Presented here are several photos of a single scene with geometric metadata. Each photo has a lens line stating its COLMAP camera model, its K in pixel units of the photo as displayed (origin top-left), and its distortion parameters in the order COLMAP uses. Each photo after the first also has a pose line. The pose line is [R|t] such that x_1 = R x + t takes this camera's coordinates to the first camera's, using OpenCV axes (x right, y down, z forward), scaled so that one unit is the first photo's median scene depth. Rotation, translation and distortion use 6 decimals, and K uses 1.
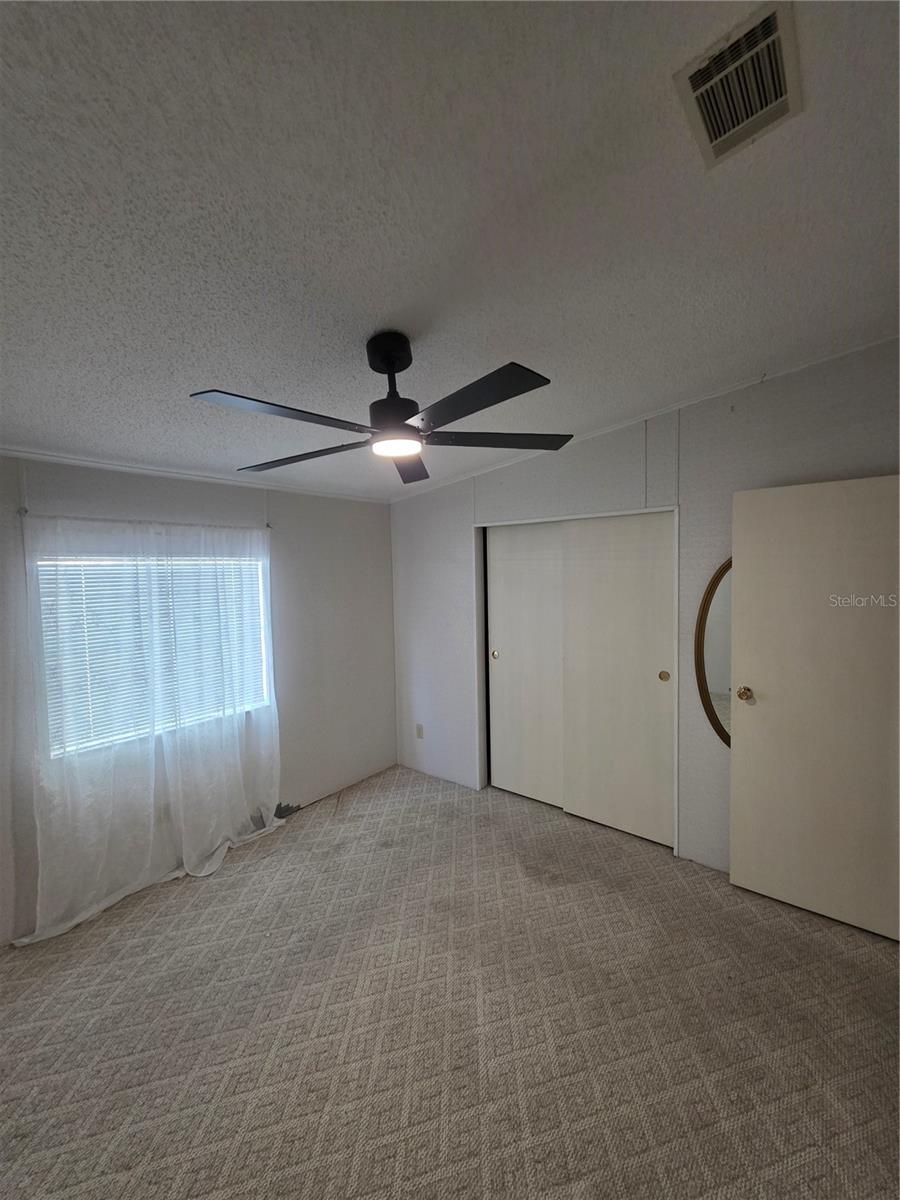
lens RADIAL K [[479.7, 0, 451.7], [0, 479.7, 594.6], [0, 0, 1]] dist [0.001328, -0.000098]
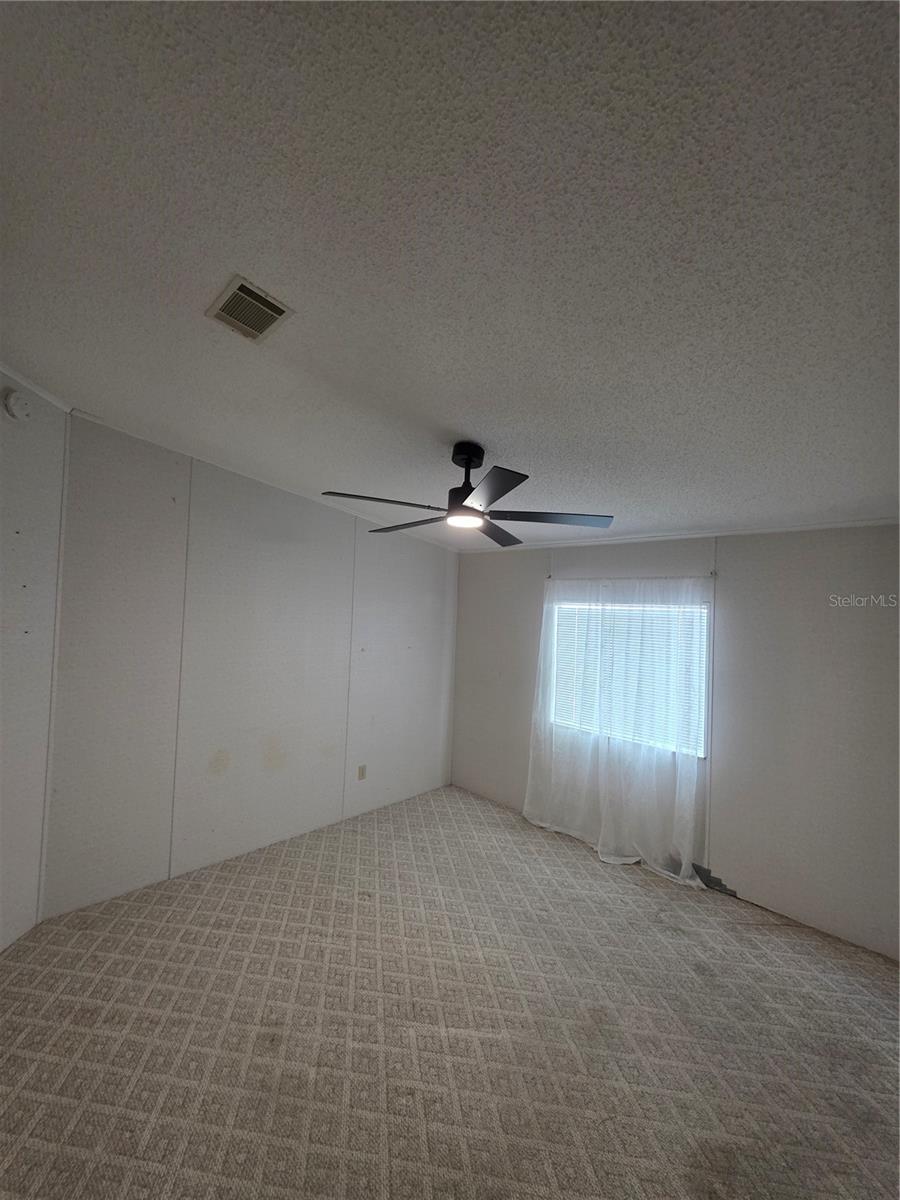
lens RADIAL K [[474.7, 0, 450.0], [0, 474.7, 600.0], [0, 0, 1]] dist [0.000434, -0.000089]
pose [[-0.089865, -0.001683, -0.995953, 0.817079], [-0.094423, 0.995509, 0.006838, -0.059016], [0.991468, 0.094655, -0.089620, 0.727430]]
